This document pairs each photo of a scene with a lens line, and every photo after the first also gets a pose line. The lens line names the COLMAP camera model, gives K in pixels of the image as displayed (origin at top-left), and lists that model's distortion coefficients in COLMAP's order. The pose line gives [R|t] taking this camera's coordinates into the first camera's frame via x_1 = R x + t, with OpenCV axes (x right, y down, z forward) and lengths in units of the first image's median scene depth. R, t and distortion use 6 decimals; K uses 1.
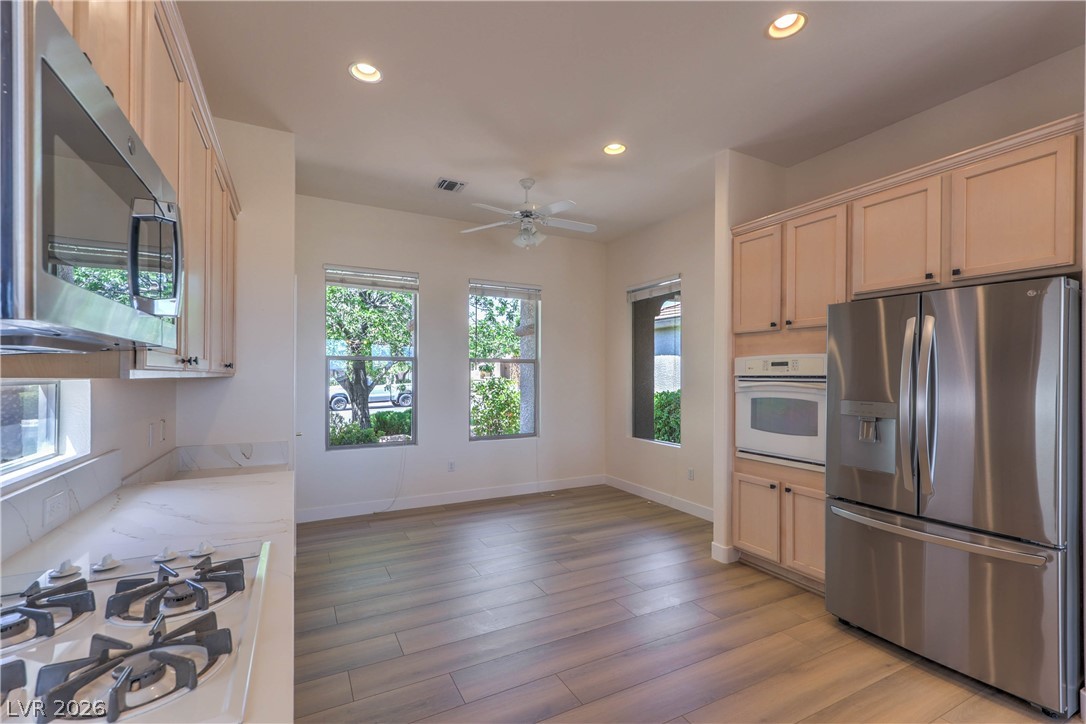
lens RADIAL K [[473.1, 0, 541.9], [0, 473.1, 371.1], [0, 0, 1]] dist [0.001643, 0.000545]
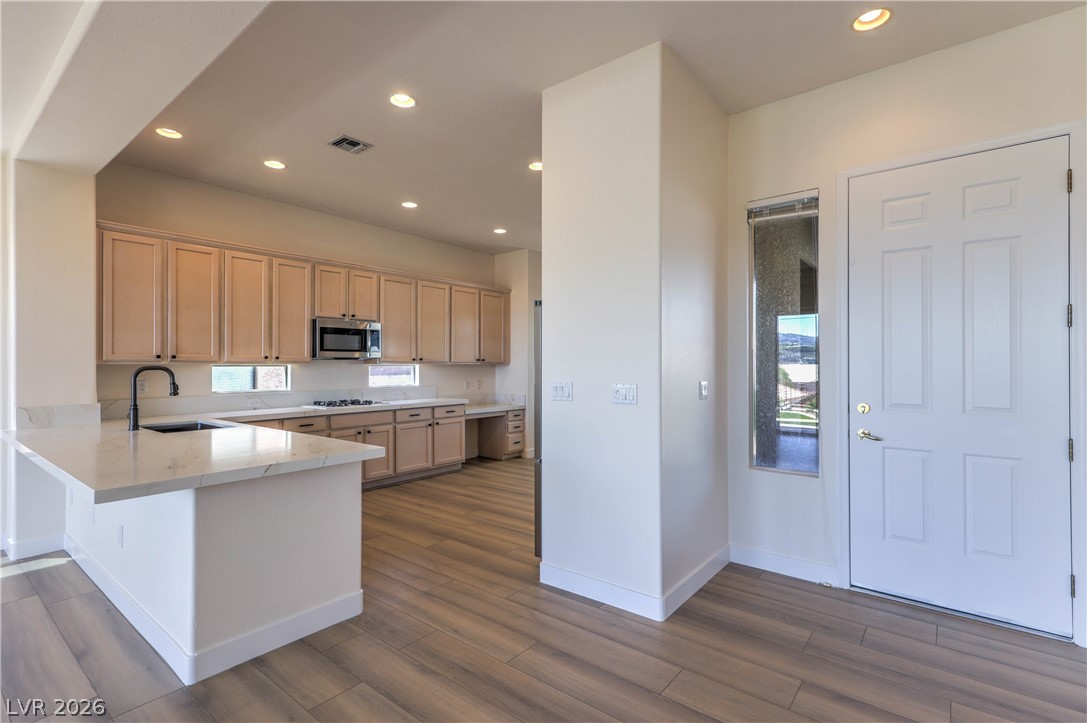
lens RADIAL K [[504.3, 0, 542.3], [0, 504.3, 363.1], [0, 0, 1]] dist [0.022476, -0.000937]
pose [[0.392486, -0.011087, -0.919691, 1.523883], [0.009484, 0.999923, -0.008007, 0.022370], [0.919709, -0.005580, 0.392561, 0.171526]]
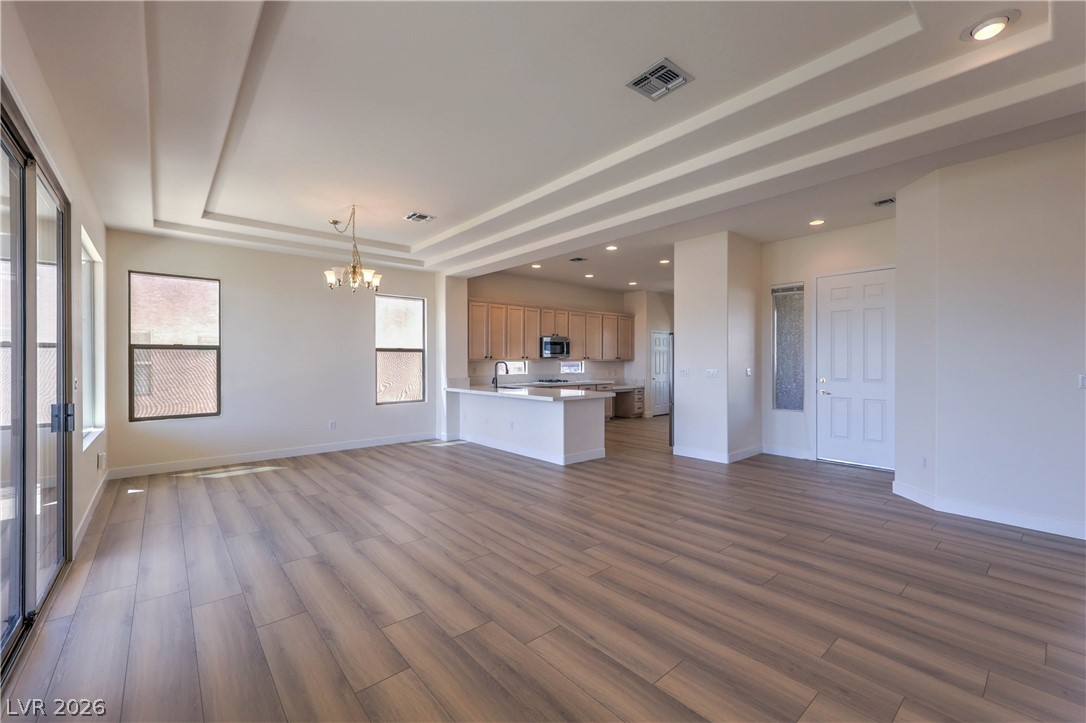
lens RADIAL K [[442.3, 0, 542.8], [0, 442.3, 362.3], [0, 0, 1]] dist [0.004721, 0.001898]
pose [[0.217658, -0.003523, -0.976019, 2.399178], [0.008182, 0.999965, -0.001785, 0.021444], [0.975991, -0.007598, 0.217680, -0.429605]]
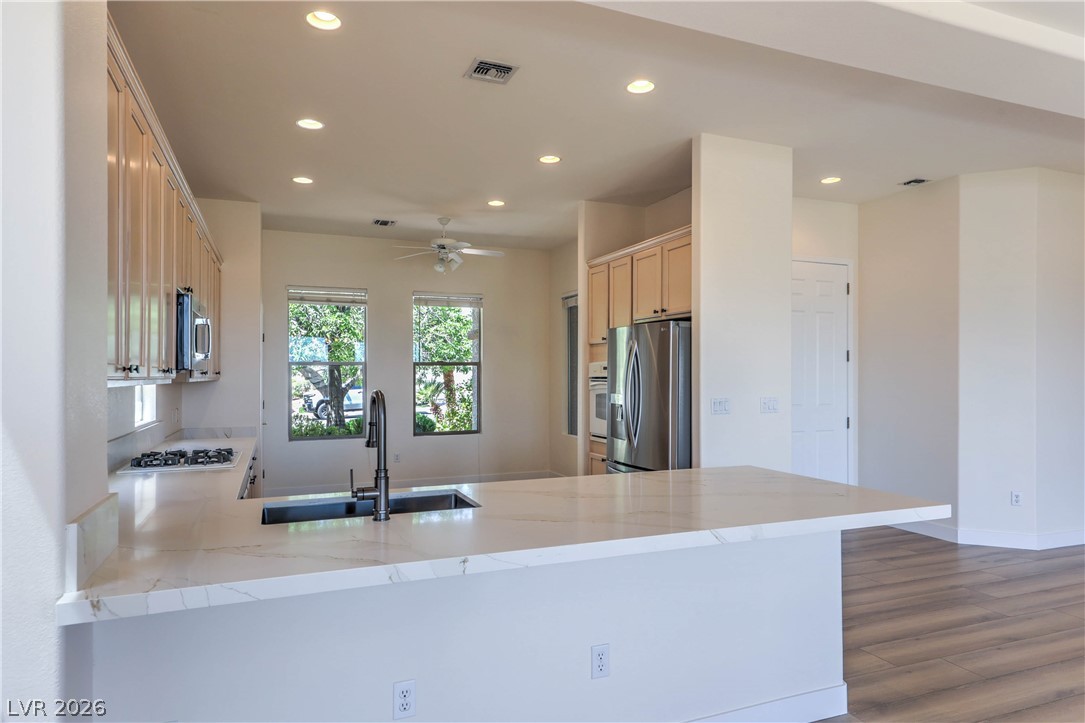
lens RADIAL K [[668.3, 0, 547.1], [0, 668.3, 367.7], [0, 0, 1]] dist [0.013278, 0.001830]
pose [[0.995594, -0.008644, -0.093365, 0.474908], [0.008220, 0.999954, -0.004921, -0.008032], [0.093404, 0.004132, 0.995620, -0.838964]]
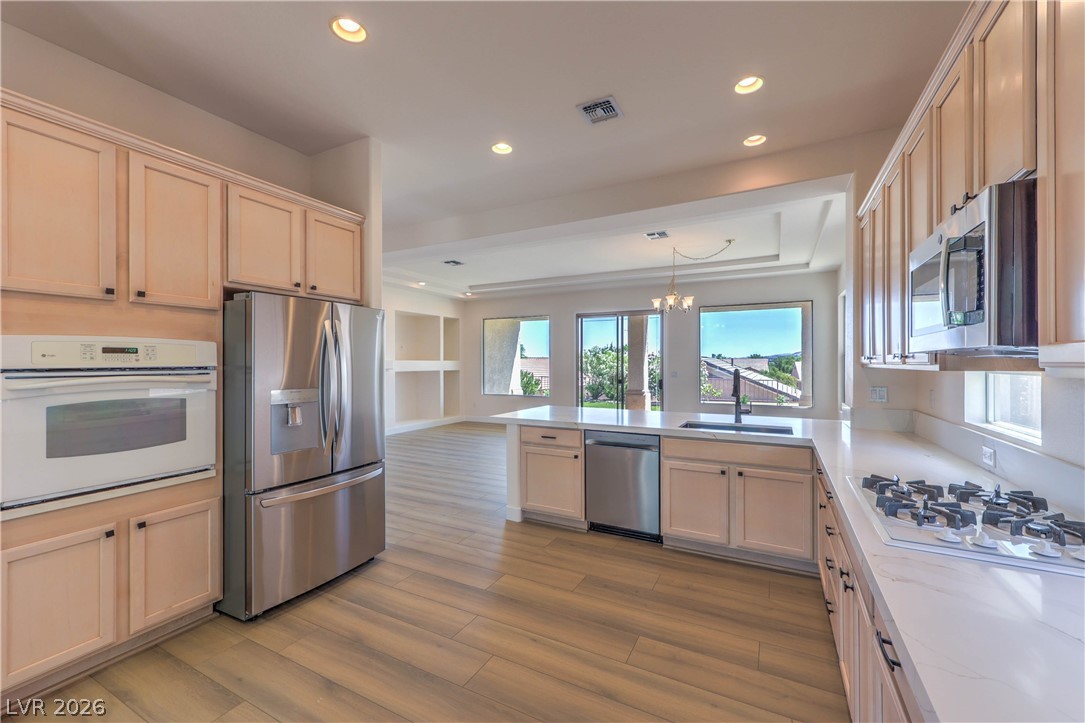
lens RADIAL K [[441.9, 0, 550.2], [0, 441.9, 363.4], [0, 0, 1]] dist [0.004721, 0.001898]
pose [[-0.572342, -0.003598, 0.820007, -0.358399], [-0.005540, 0.999985, 0.000521, -0.000147], [-0.819996, -0.004245, -0.572353, 0.795688]]
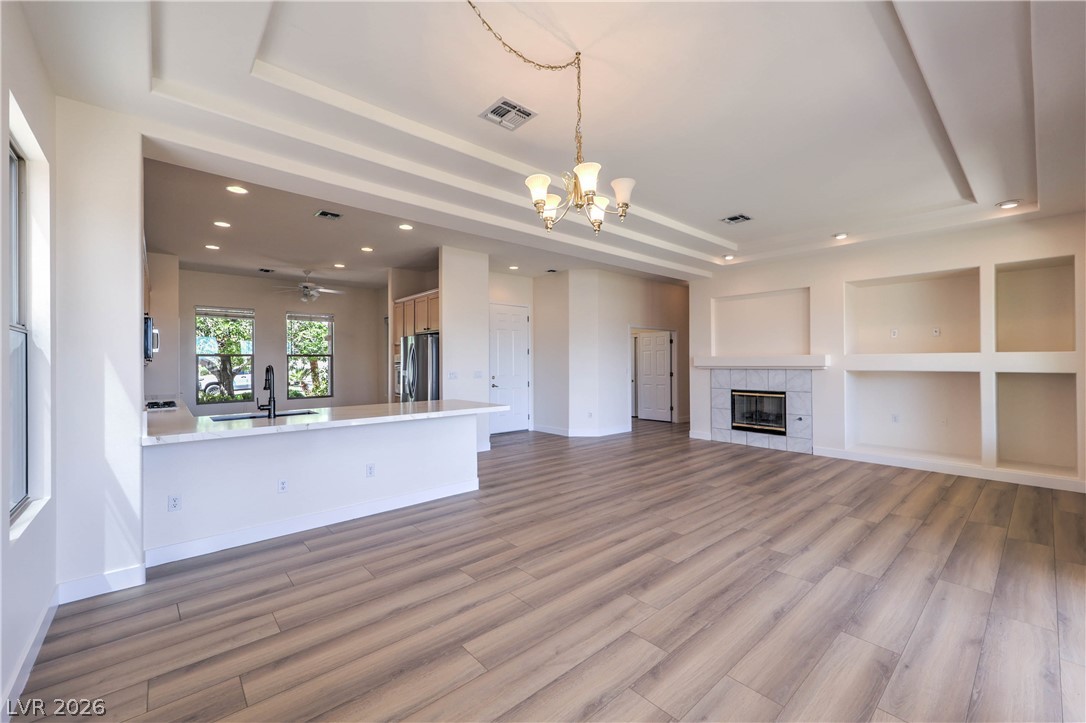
lens RADIAL K [[442.3, 0, 545.3], [0, 442.3, 361.3], [0, 0, 1]] dist [0.004721, 0.001898]
pose [[0.972184, -0.011403, 0.233939, 0.643596], [0.011071, 0.999935, 0.002733, 0.006948], [-0.233955, -0.000067, 0.972248, -1.398534]]
